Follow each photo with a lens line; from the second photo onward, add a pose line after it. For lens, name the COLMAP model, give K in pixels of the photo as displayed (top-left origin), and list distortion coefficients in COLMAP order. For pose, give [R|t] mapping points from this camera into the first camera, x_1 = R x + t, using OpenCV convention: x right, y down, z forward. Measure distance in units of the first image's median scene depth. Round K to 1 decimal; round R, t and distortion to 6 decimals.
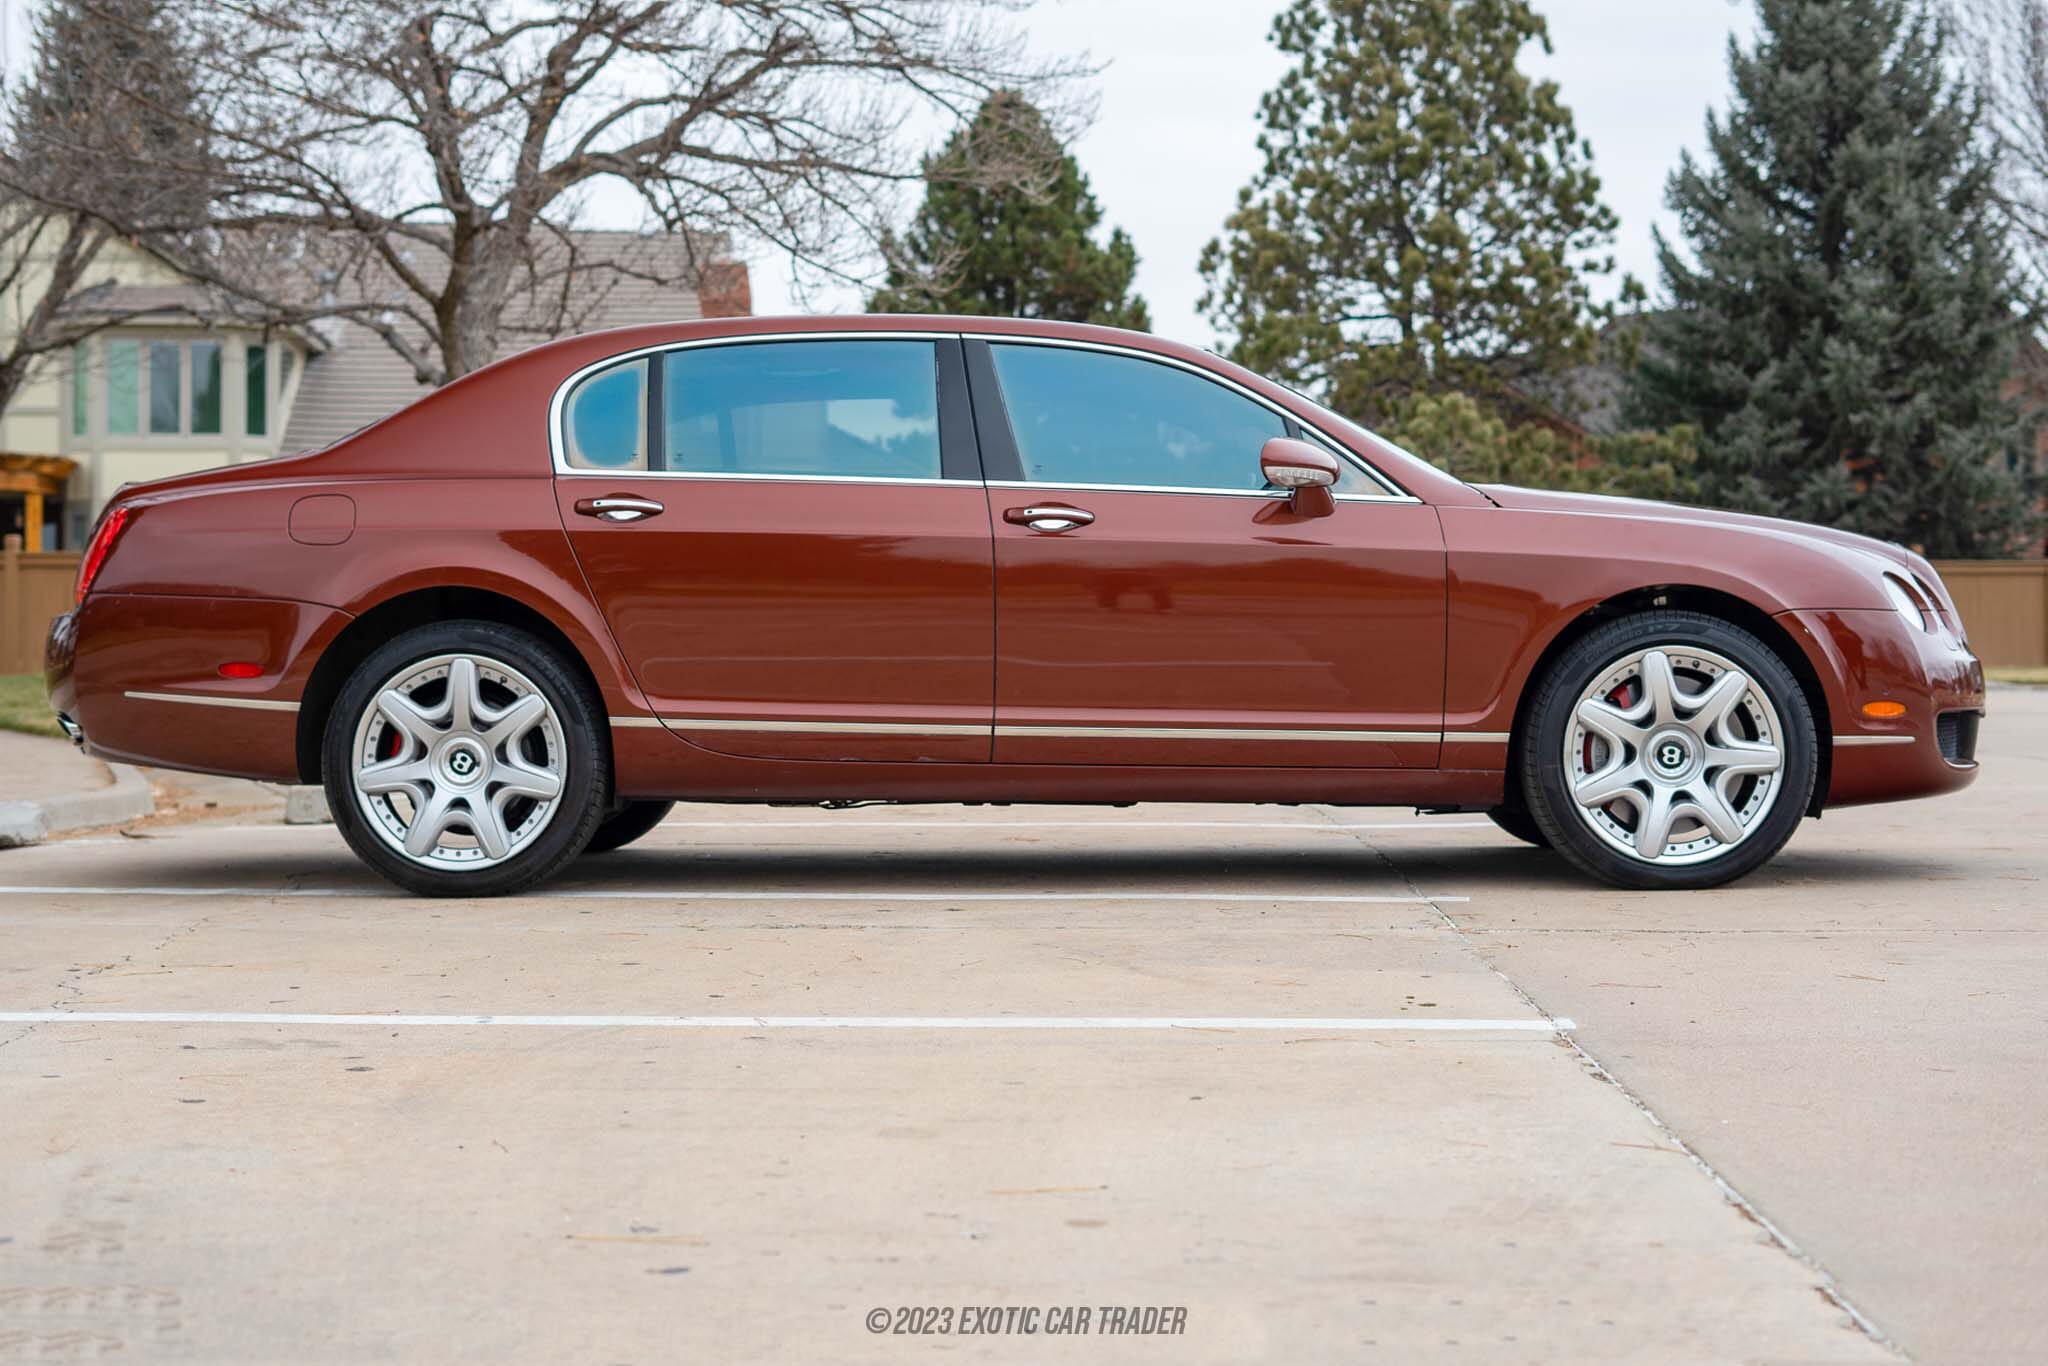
lens RADIAL K [[3045.1, 0, 1024.0], [0, 3045.1, 683.0], [0, 0, 1]] dist [-0.005452, 0.085655]
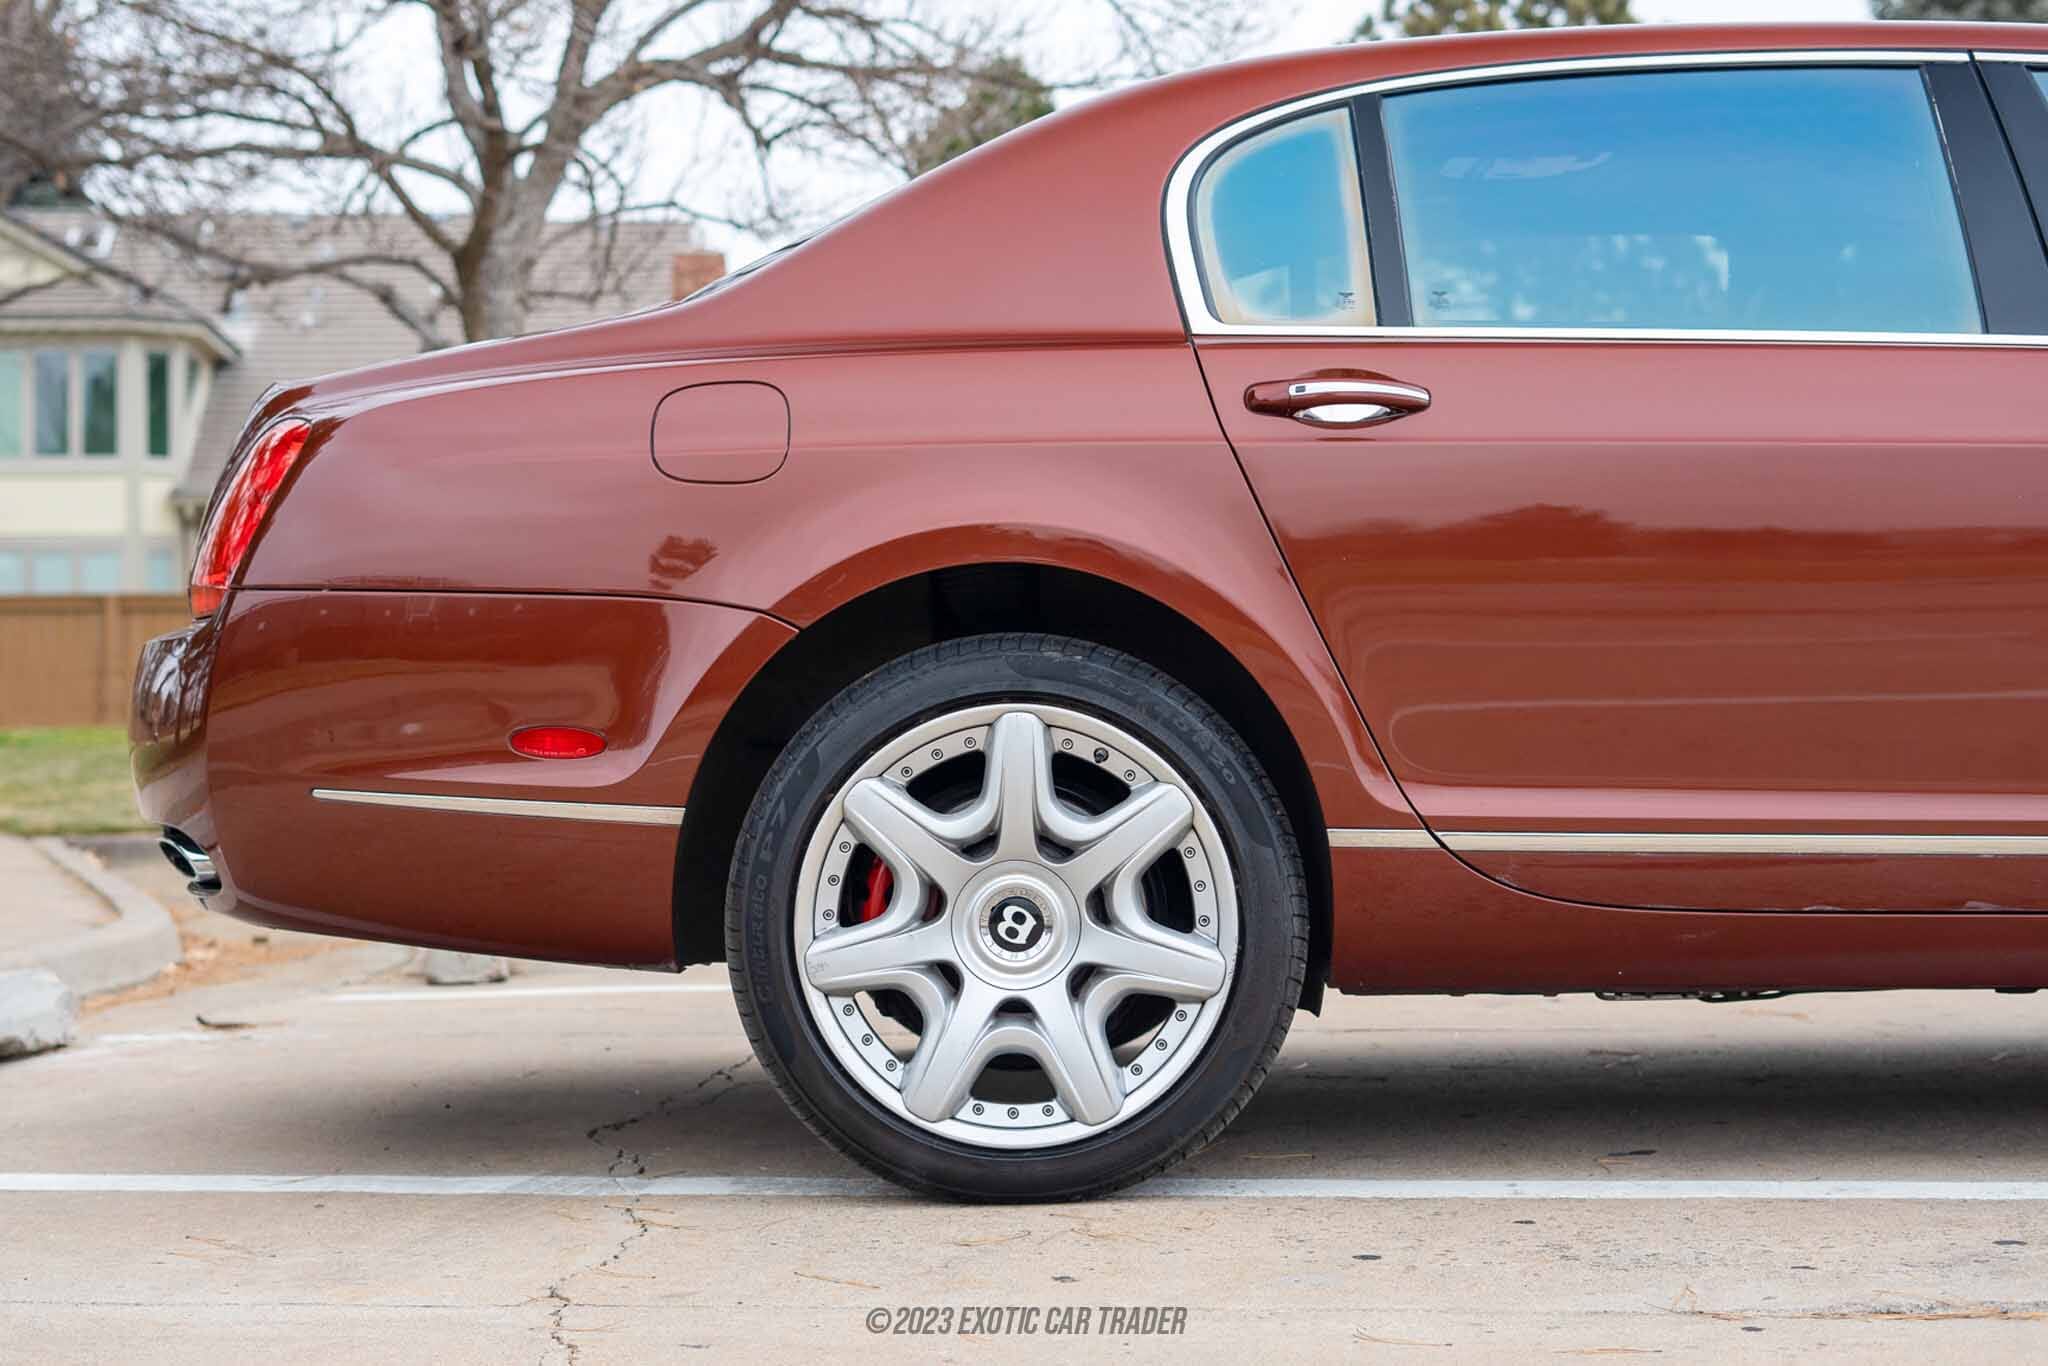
lens RADIAL K [[3349.5, 0, 1024.0], [0, 3349.5, 683.0], [0, 0, 1]] dist [-0.003935, 0.098241]
pose [[0.999820, -0.013554, 0.013284, -0.060658], [0.013746, 0.999801, -0.014469, -0.001568], [-0.013086, 0.014649, 0.999807, 0.147971]]
